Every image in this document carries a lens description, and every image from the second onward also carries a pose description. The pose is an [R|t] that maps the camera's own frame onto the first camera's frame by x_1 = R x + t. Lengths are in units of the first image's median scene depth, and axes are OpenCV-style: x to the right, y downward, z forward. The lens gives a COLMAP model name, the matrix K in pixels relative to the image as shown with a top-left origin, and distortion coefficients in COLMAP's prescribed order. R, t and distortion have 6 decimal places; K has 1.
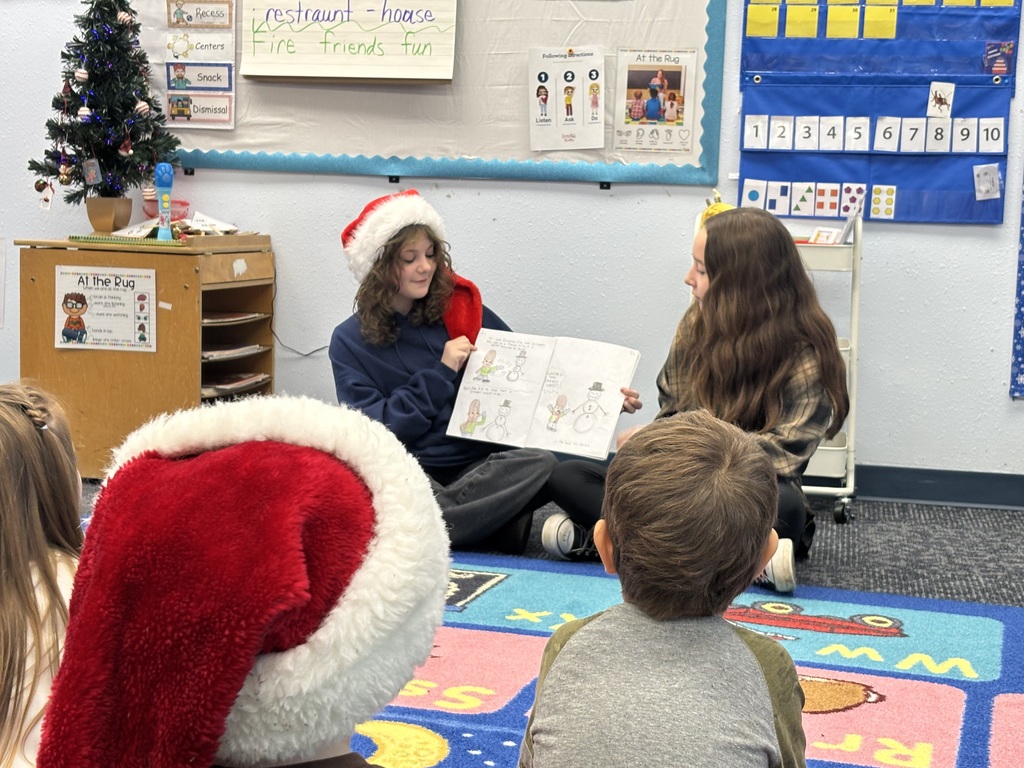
lens RADIAL K [[1611.8, 0, 512.1], [0, 1611.8, 377.7], [0, 0, 1]] dist [0.059234, 0.000000]
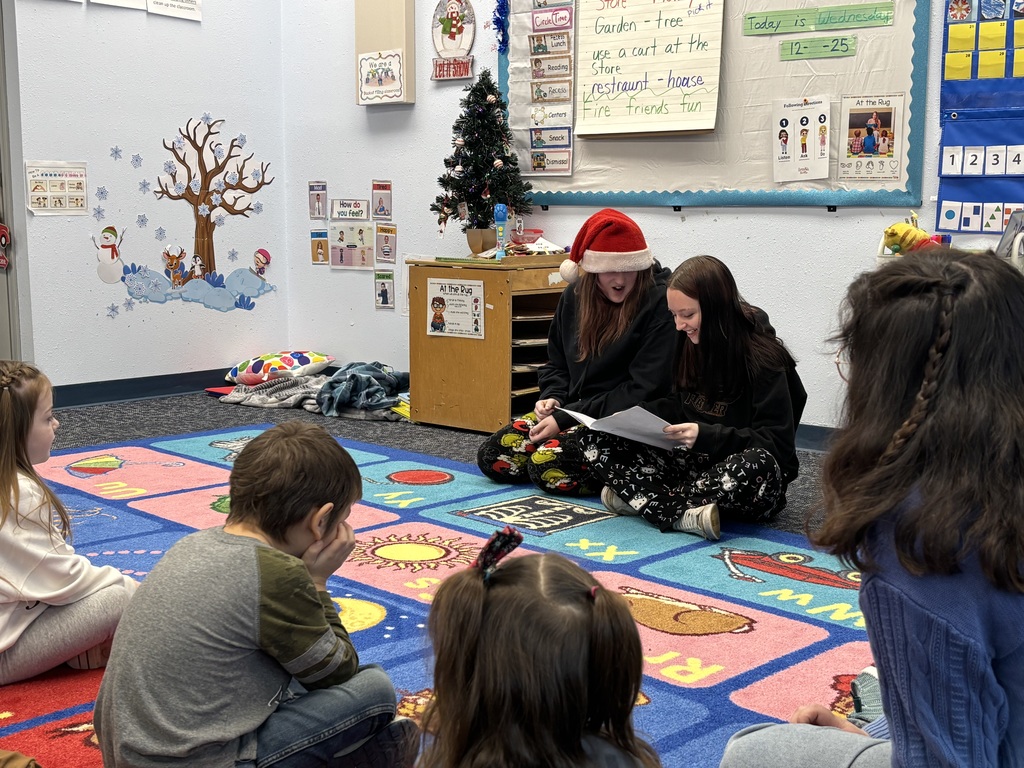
lens RADIAL K [[1284.1, 0, 511.5], [0, 1284.1, 394.3], [0, 0, 1]] dist [-0.094879, 0.000000]
pose [[0.876710, 0.036757, -0.479613, 0.313632], [-0.024337, 0.999189, 0.032091, -0.004656], [0.480404, -0.016462, 0.876893, 0.041834]]
